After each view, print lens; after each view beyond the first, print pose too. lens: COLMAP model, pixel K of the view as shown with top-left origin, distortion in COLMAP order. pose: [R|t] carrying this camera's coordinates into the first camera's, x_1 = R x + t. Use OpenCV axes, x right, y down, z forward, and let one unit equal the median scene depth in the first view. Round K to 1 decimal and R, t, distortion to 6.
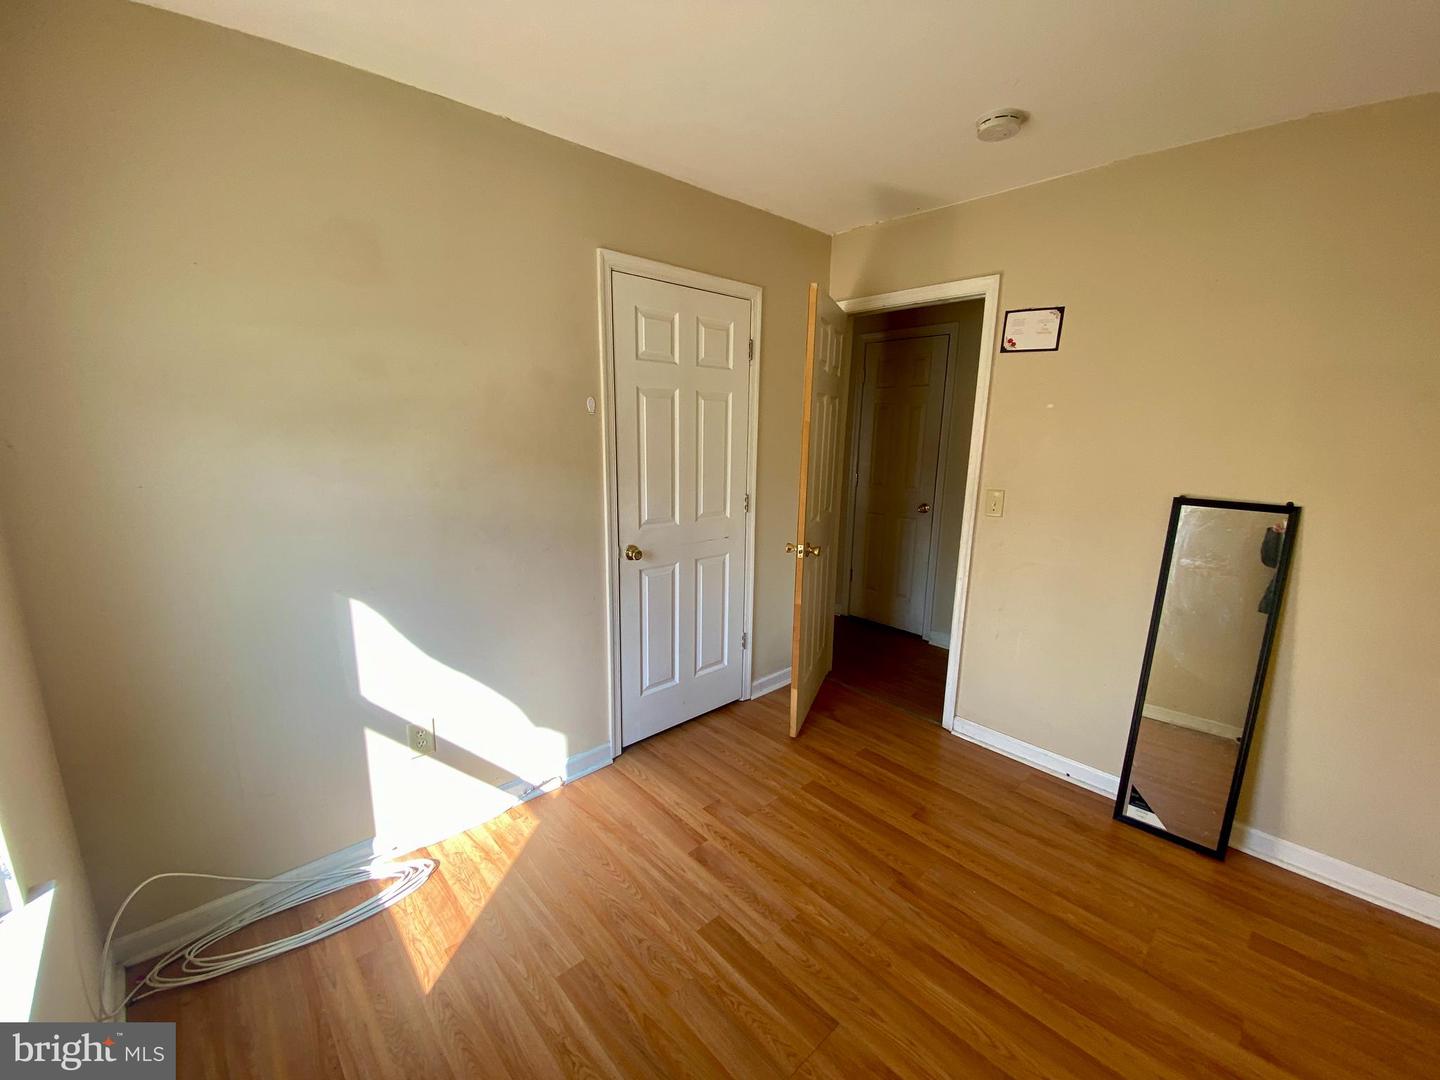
lens RADIAL K [[587.3, 0, 717.5], [0, 587.3, 542.5], [0, 0, 1]] dist [0.025204, -0.022800]
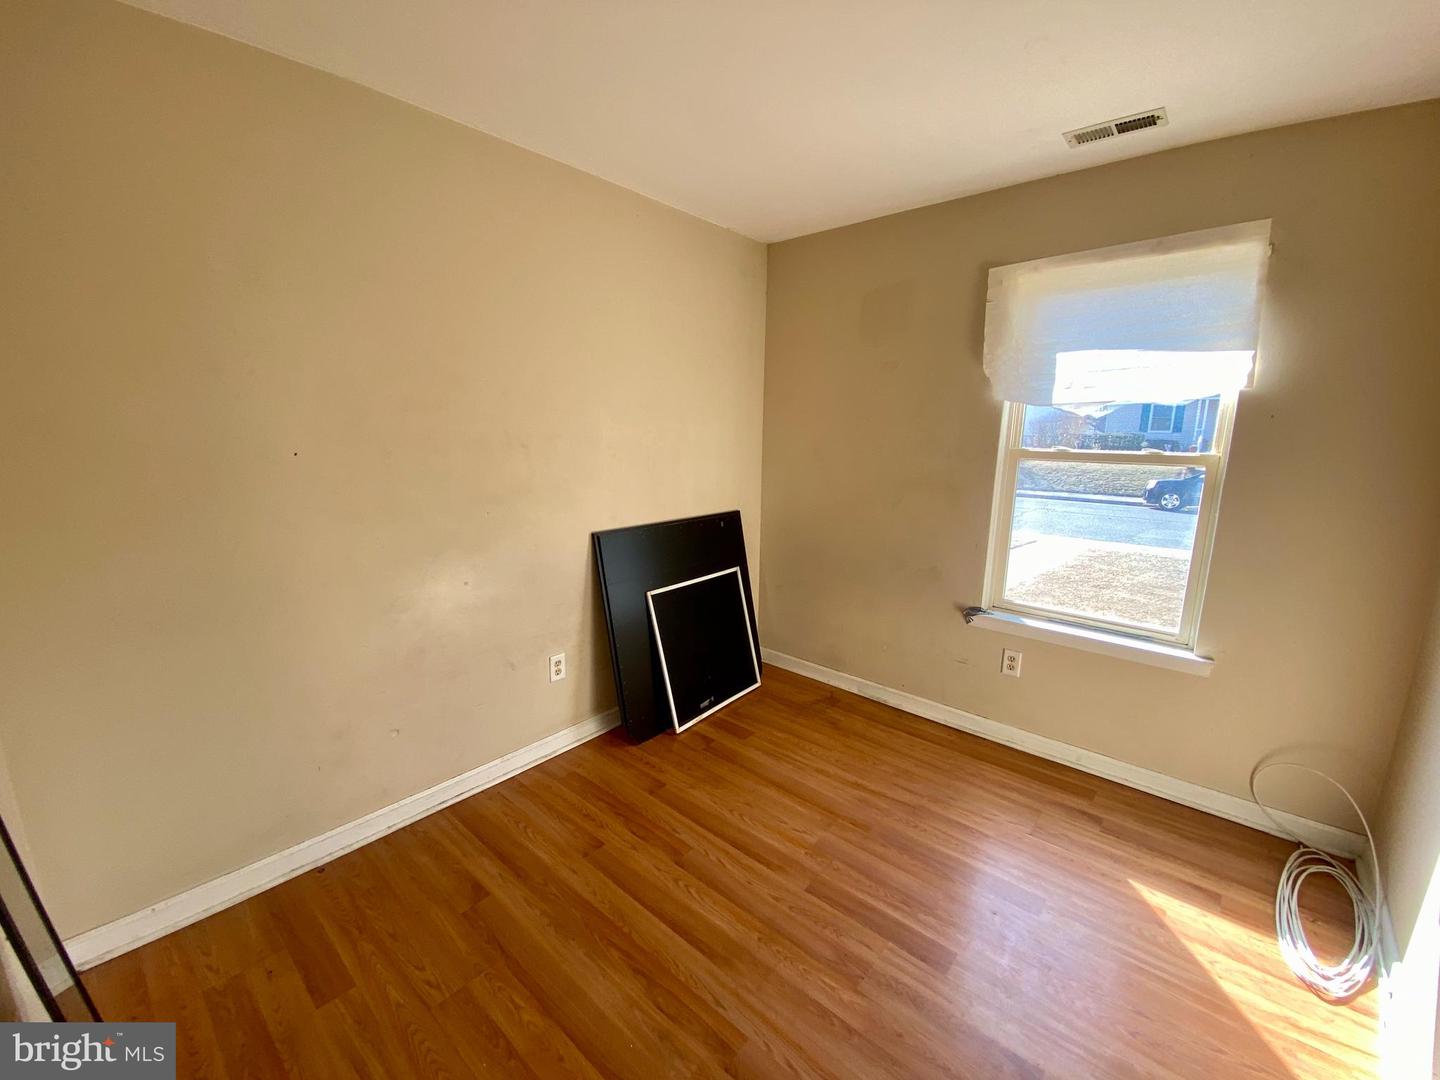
lens RADIAL K [[583.6, 0, 715.8], [0, 583.6, 541.0], [0, 0, 1]] dist [0.042219, -0.029413]
pose [[-0.994466, -0.008916, -0.104683, 0.442533], [-0.048067, 0.924607, 0.377878, -0.283261], [0.093421, 0.380819, -0.919918, 1.546833]]
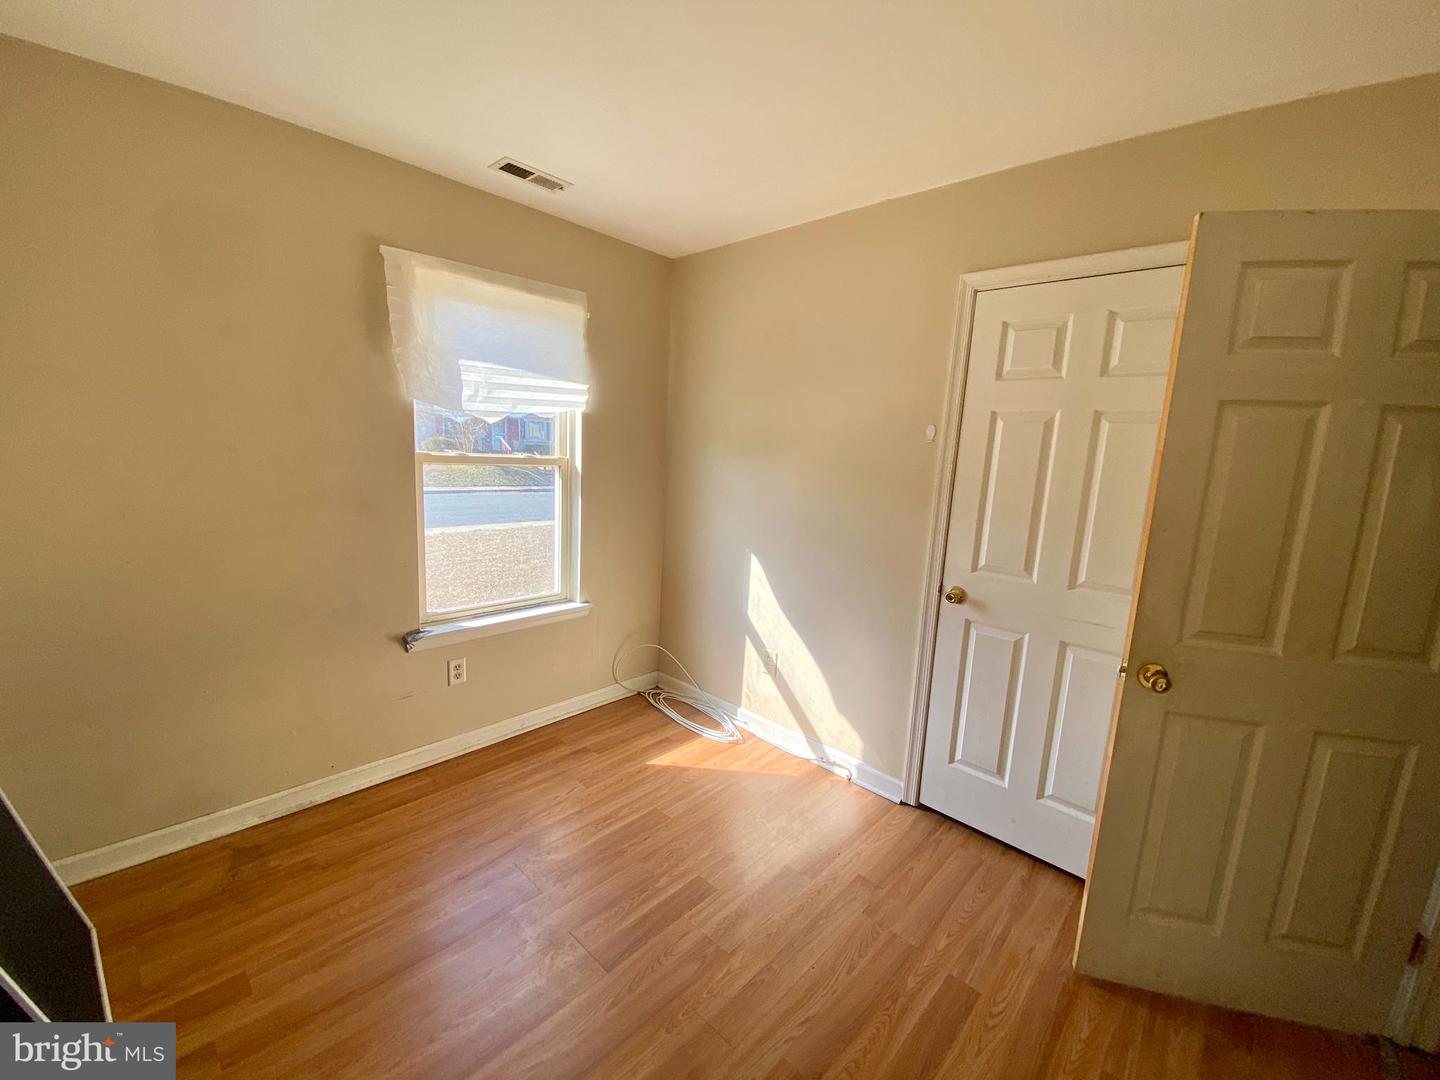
lens RADIAL K [[587.3, 0, 717.5], [0, 587.3, 542.5], [0, 0, 1]] dist [0.025204, -0.022800]
pose [[0.070585, 0.149242, -0.986278, 0.985772], [-0.245752, 0.960870, 0.127810, -0.120052], [0.966759, 0.233359, 0.104499, 0.746267]]
